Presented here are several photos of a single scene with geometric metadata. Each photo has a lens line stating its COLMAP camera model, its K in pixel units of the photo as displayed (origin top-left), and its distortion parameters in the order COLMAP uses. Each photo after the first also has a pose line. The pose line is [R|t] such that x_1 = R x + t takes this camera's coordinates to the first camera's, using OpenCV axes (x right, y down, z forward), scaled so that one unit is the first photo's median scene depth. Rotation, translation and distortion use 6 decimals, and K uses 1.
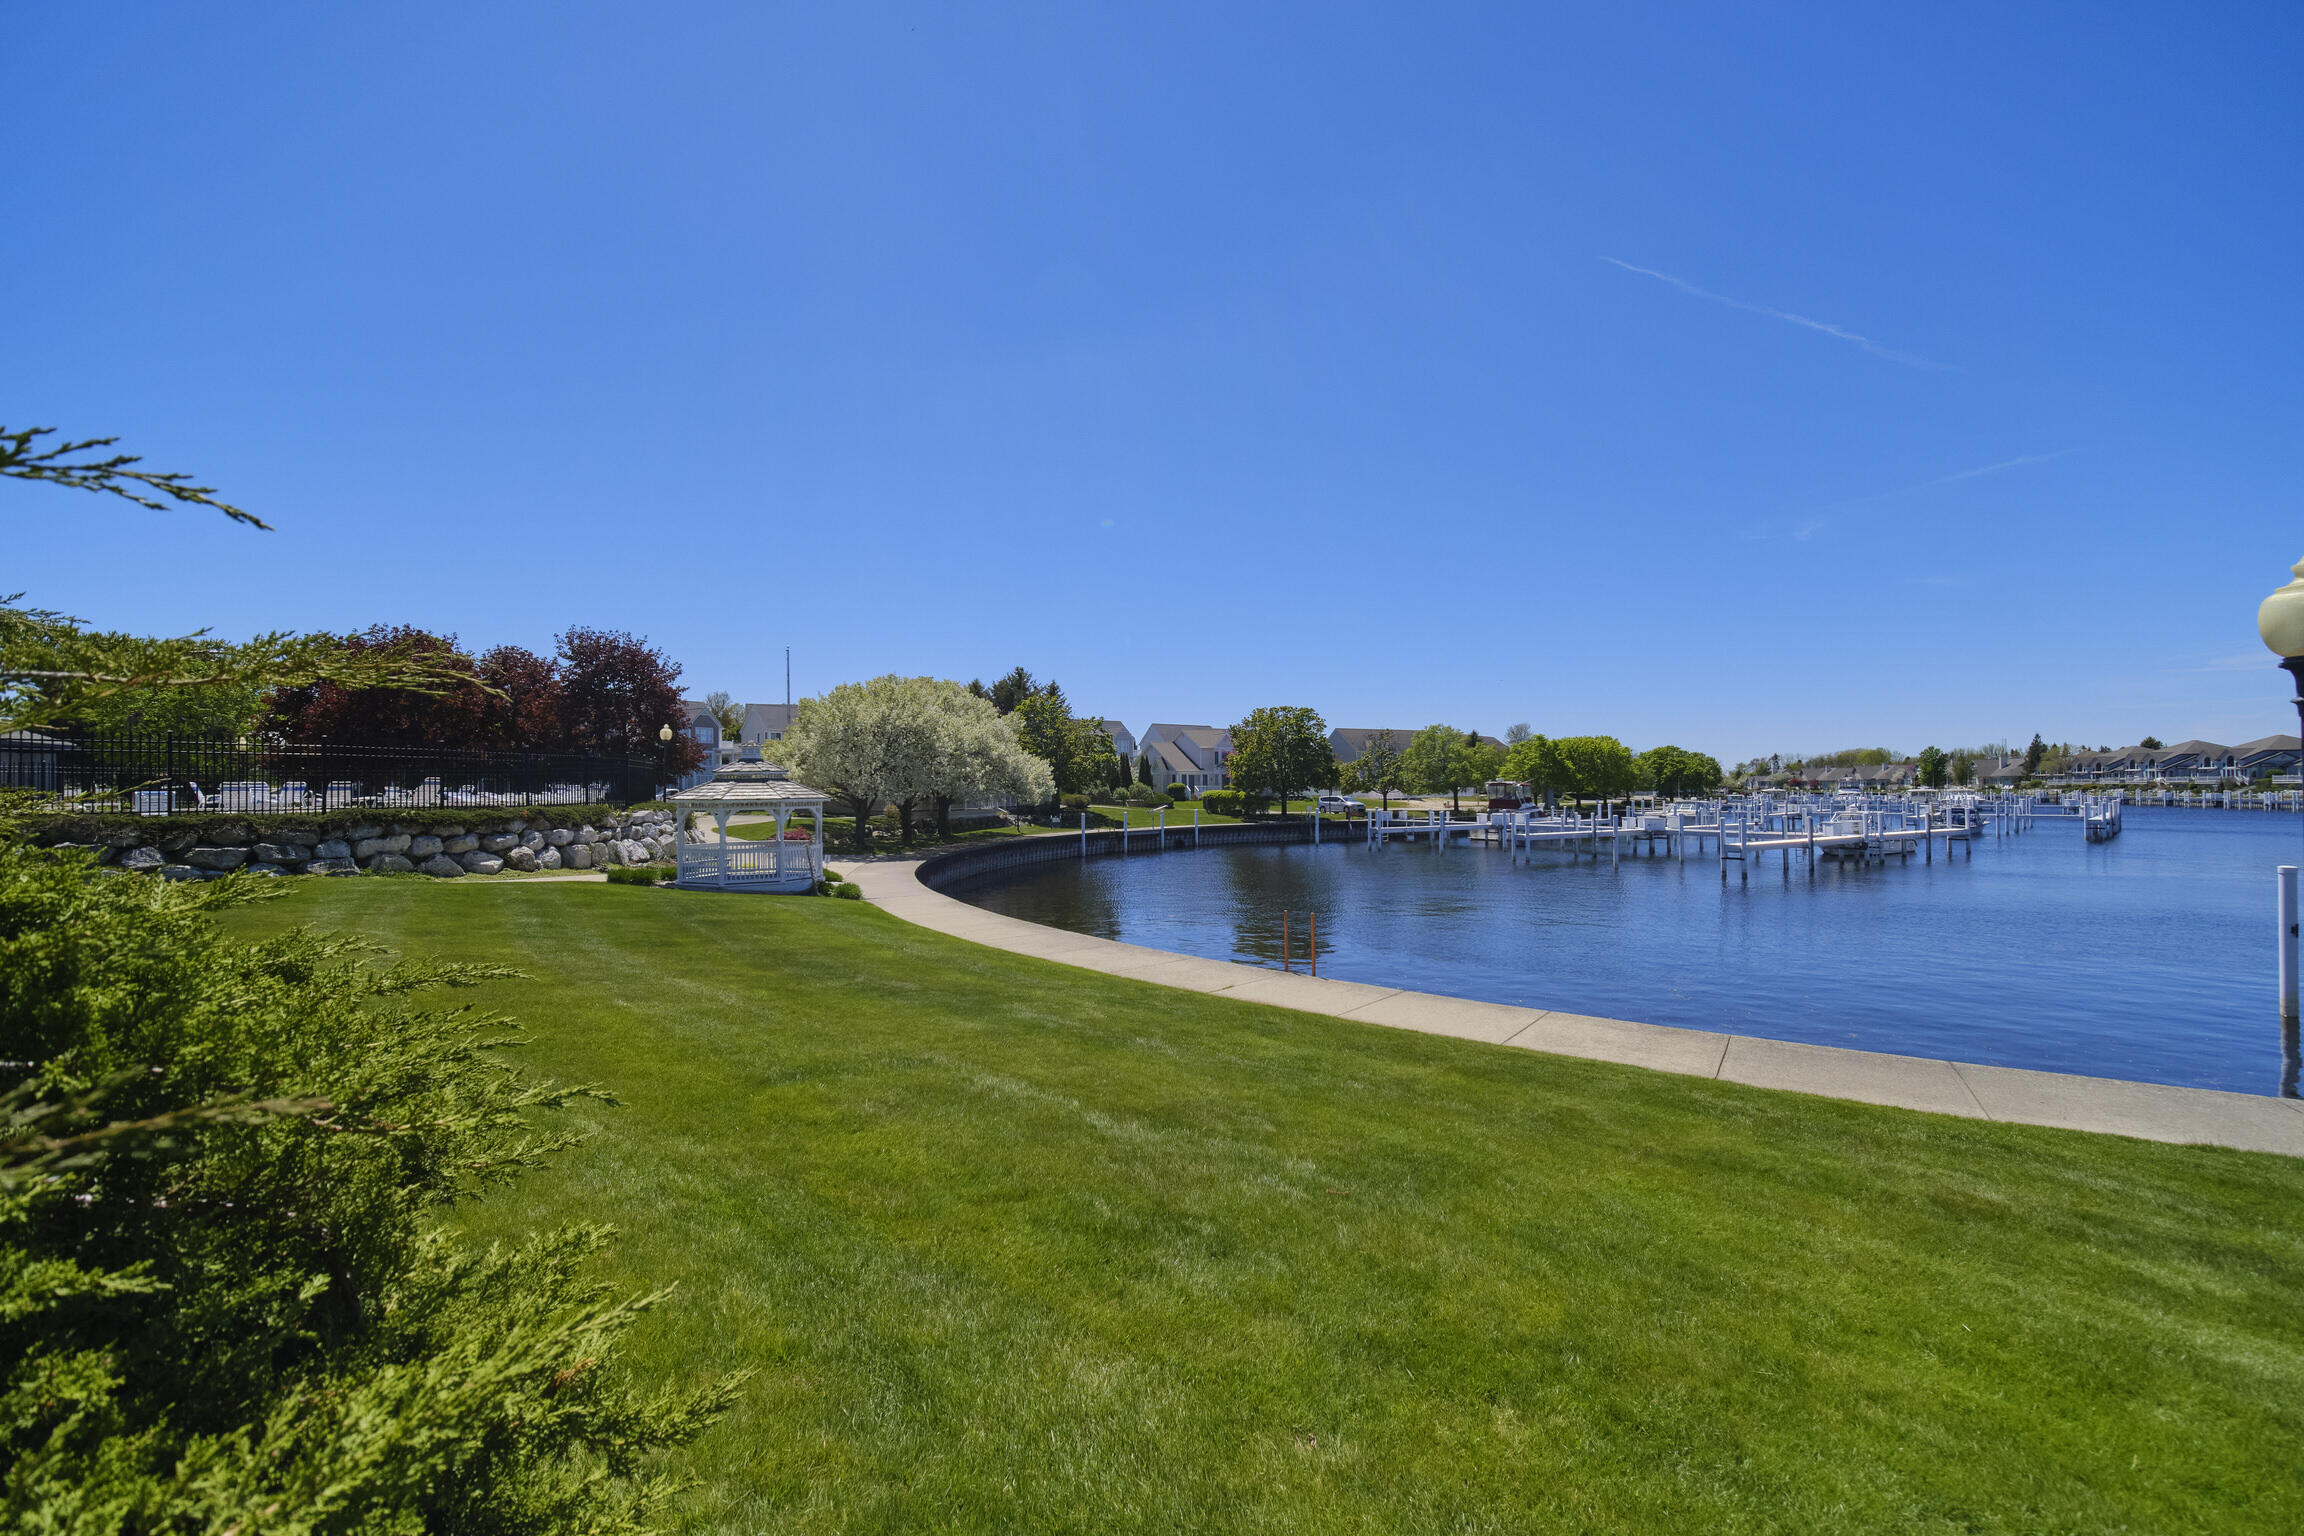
lens RADIAL K [[928.7, 0, 1168.3], [0, 928.7, 780.0], [0, 0, 1]] dist [0.000229, 0.000044]
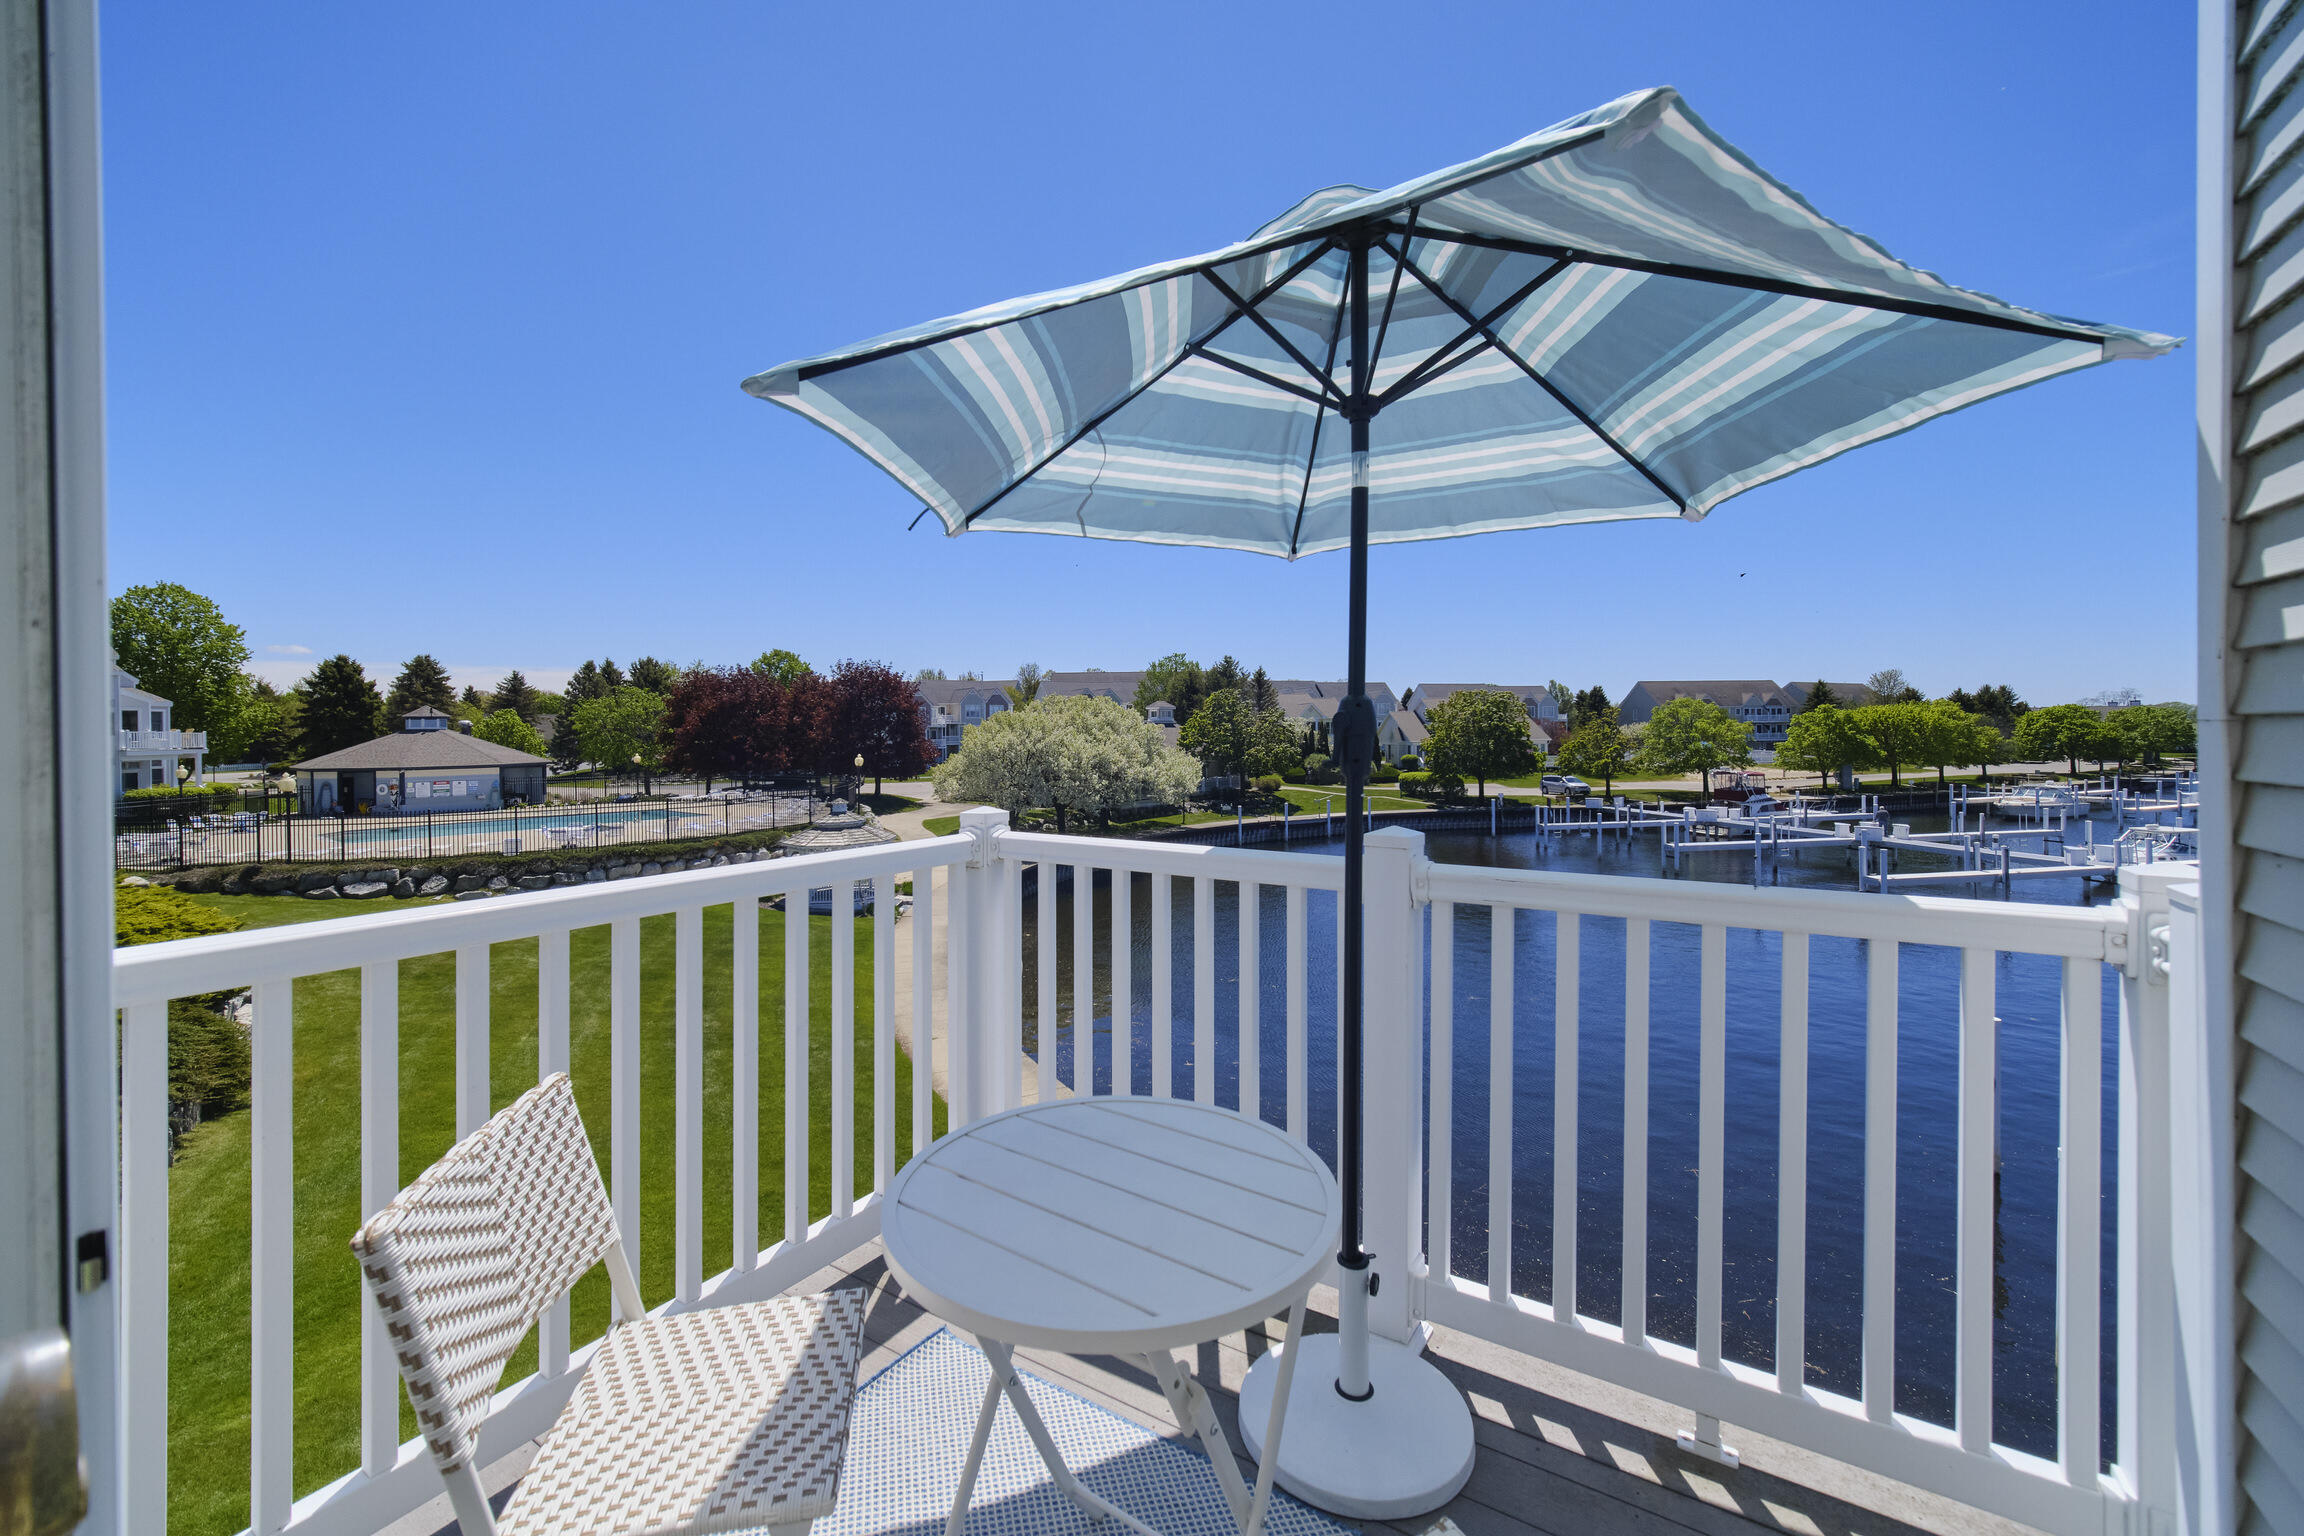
lens RADIAL K [[936.4, 0, 1145.0], [0, 936.4, 744.9], [0, 0, 1]] dist [-0.006847, 0.000539]
pose [[0.934152, -0.000128, -0.356875, 0.158954], [0.008479, 0.999726, 0.021836, -0.049274], [0.356774, -0.023424, 0.933897, -0.047929]]
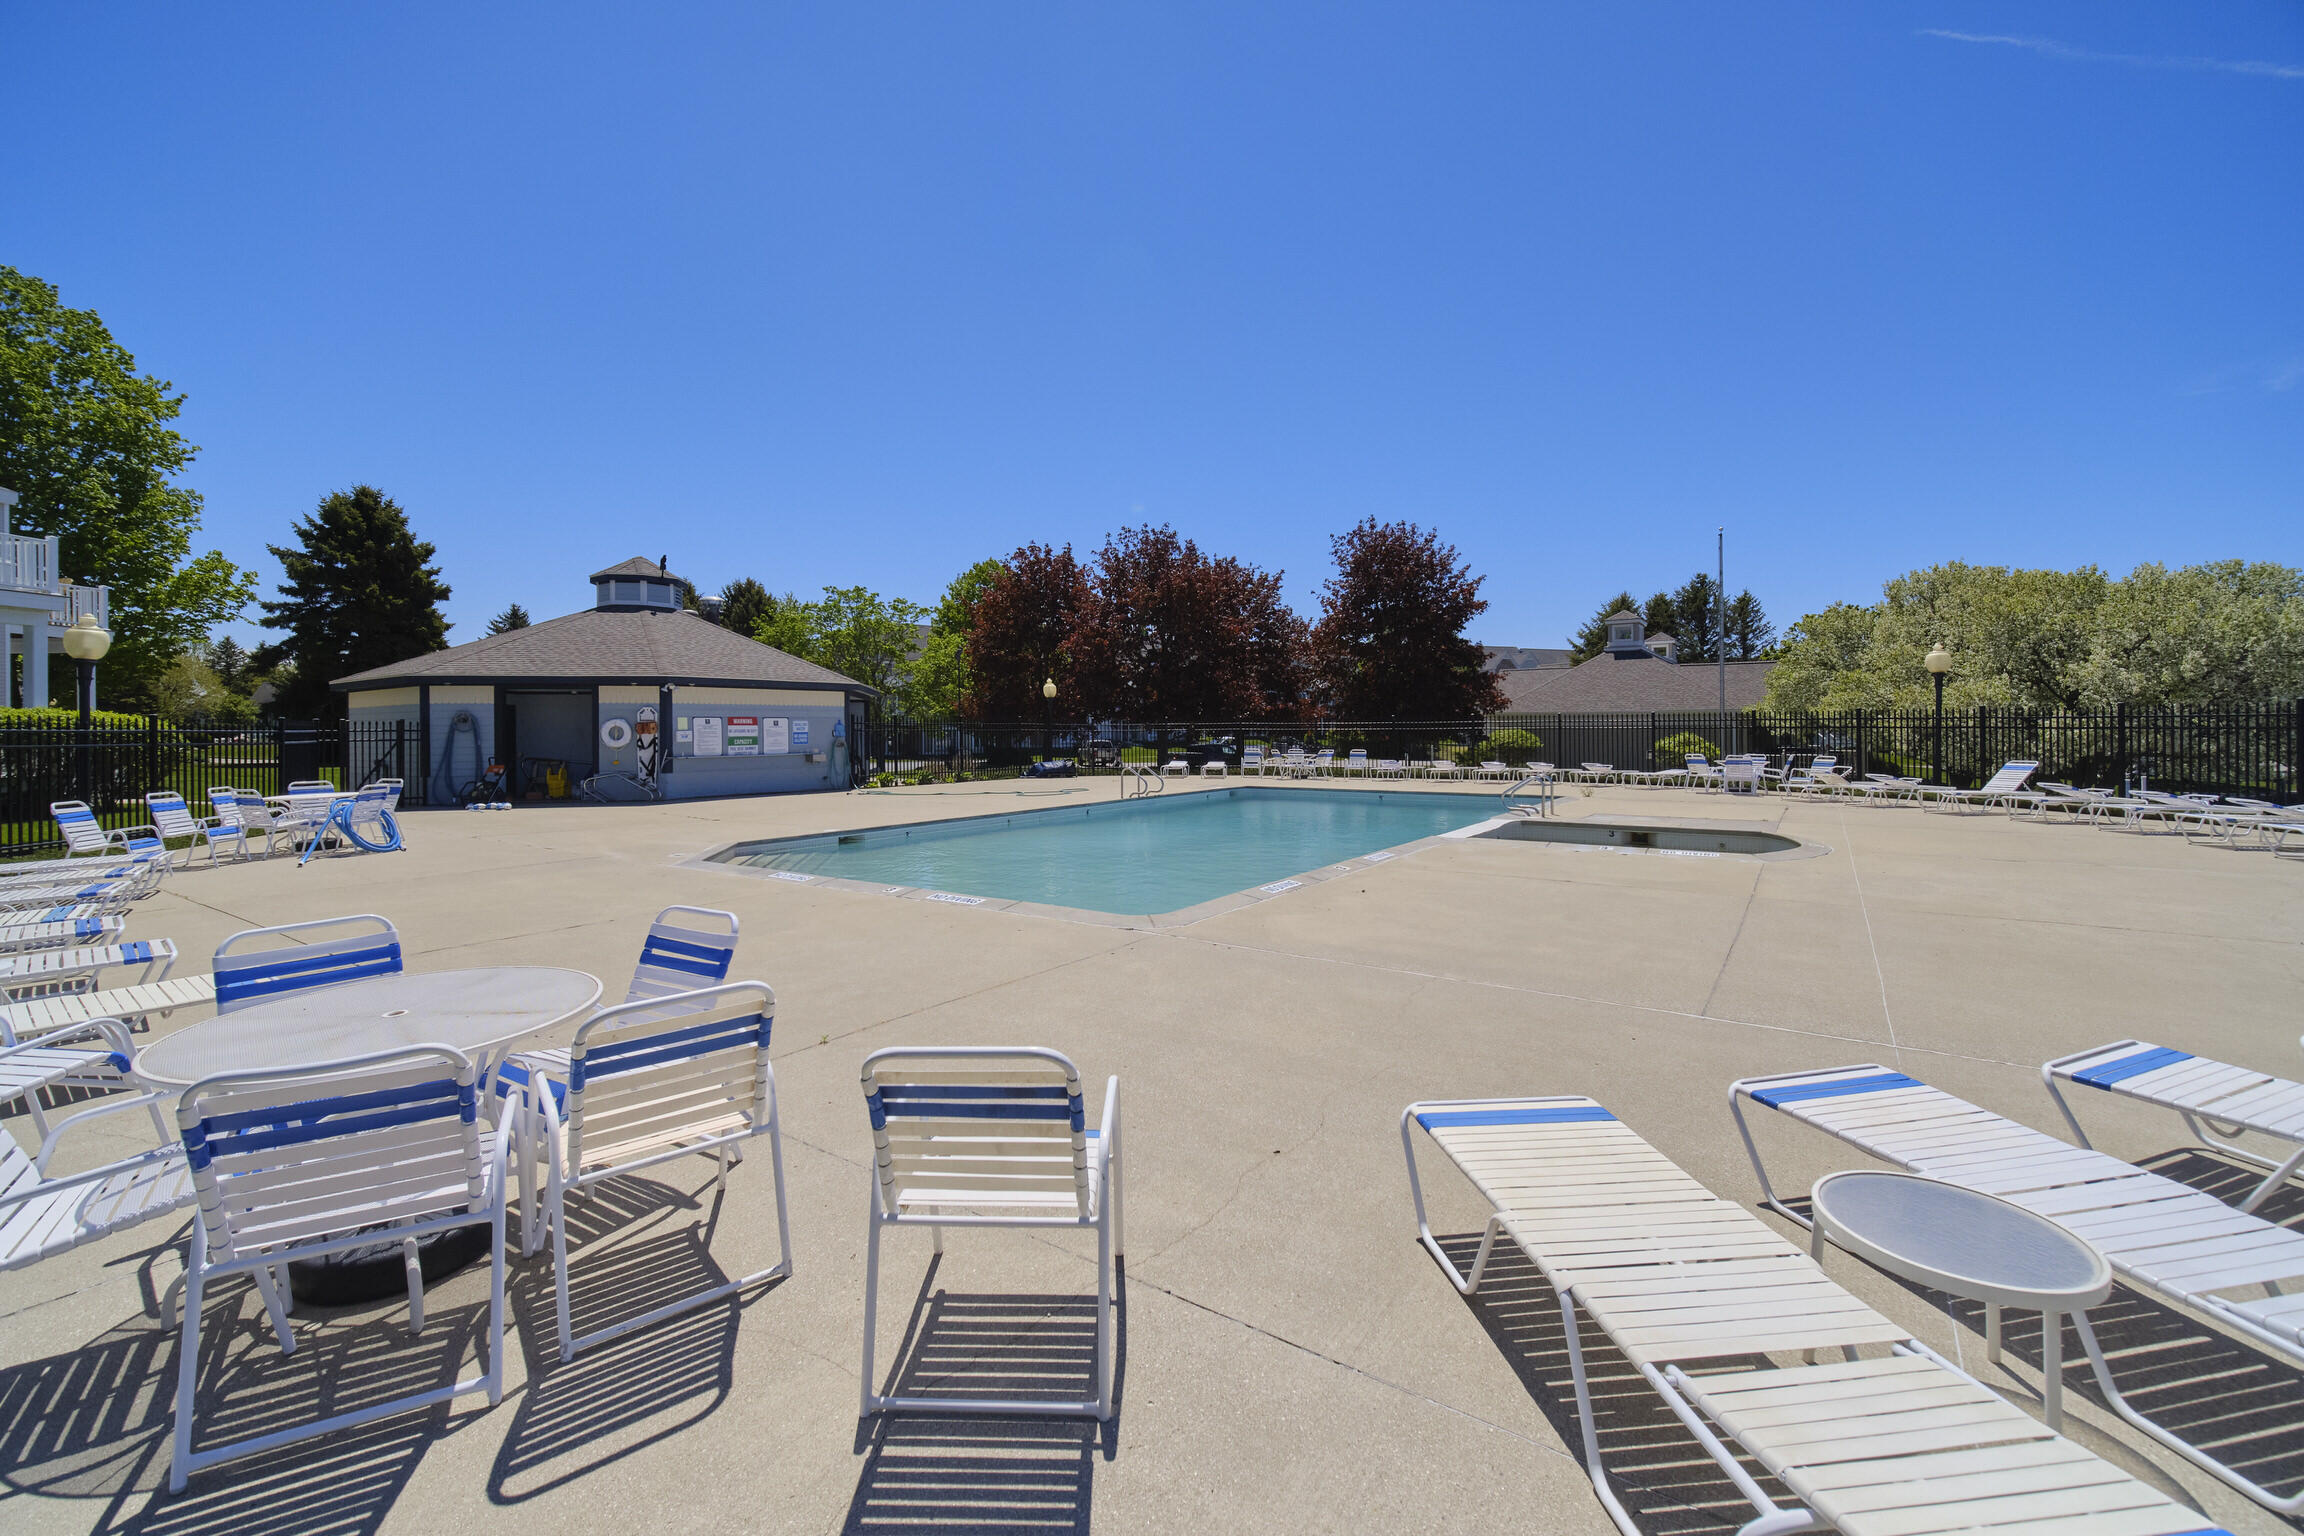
lens RADIAL K [[936.4, 0, 1145.0], [0, 936.4, 744.9], [0, 0, 1]] dist [-0.006847, 0.000539]
pose [[0.966218, 0.005714, -0.257663, -0.399492], [0.000329, 0.999726, 0.023402, -0.008732], [0.257726, -0.022696, 0.965951, 0.173503]]
